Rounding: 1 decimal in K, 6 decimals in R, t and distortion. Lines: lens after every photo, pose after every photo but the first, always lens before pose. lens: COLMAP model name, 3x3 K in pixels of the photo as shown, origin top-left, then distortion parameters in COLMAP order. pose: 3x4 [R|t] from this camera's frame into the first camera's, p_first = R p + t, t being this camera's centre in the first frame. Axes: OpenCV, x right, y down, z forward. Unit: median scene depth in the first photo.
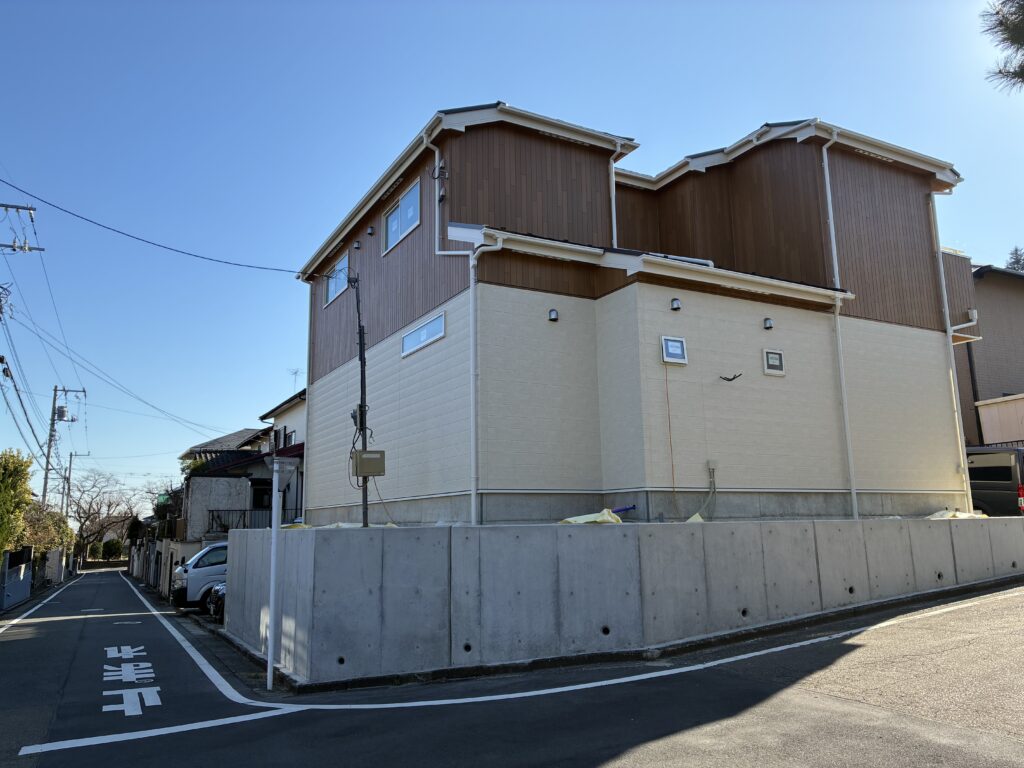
lens RADIAL K [[774.0, 0, 512.1], [0, 774.0, 385.2], [0, 0, 1]] dist [0.057594, -0.063007]
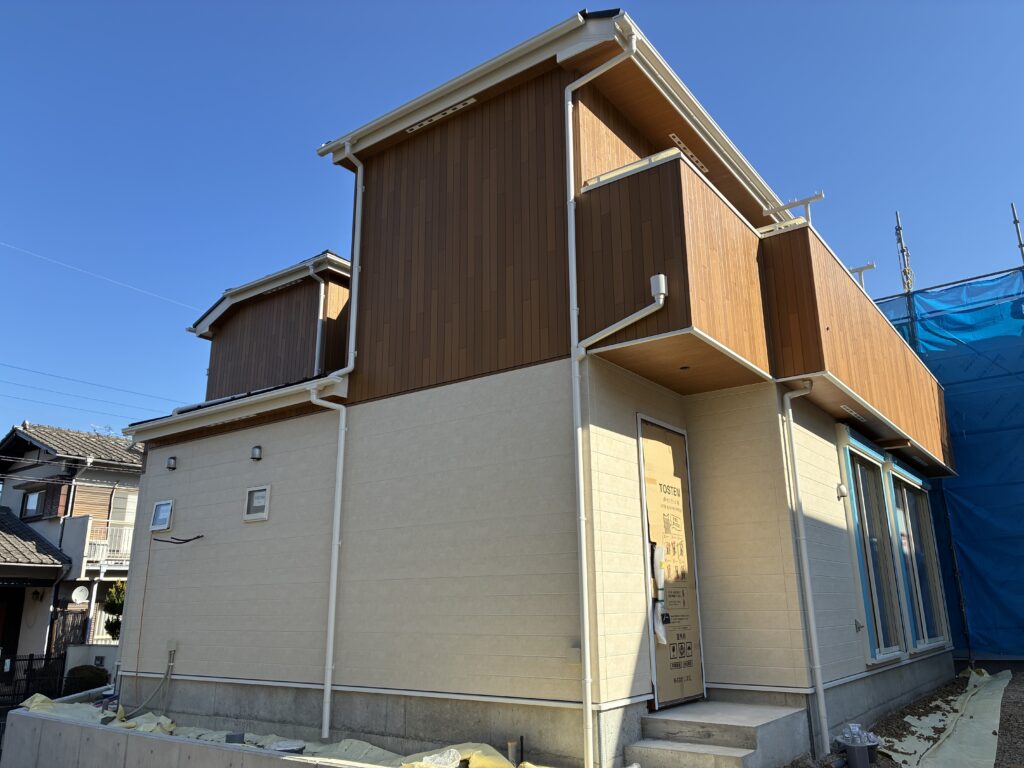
lens RADIAL K [[774.0, 0, 508.4], [0, 774.0, 390.1], [0, 0, 1]] dist [0.057594, -0.063007]
pose [[0.415909, -0.231298, -0.879500, 1.145393], [0.160770, 0.970583, -0.179225, 0.039688], [0.895082, -0.066856, 0.440860, 0.898111]]
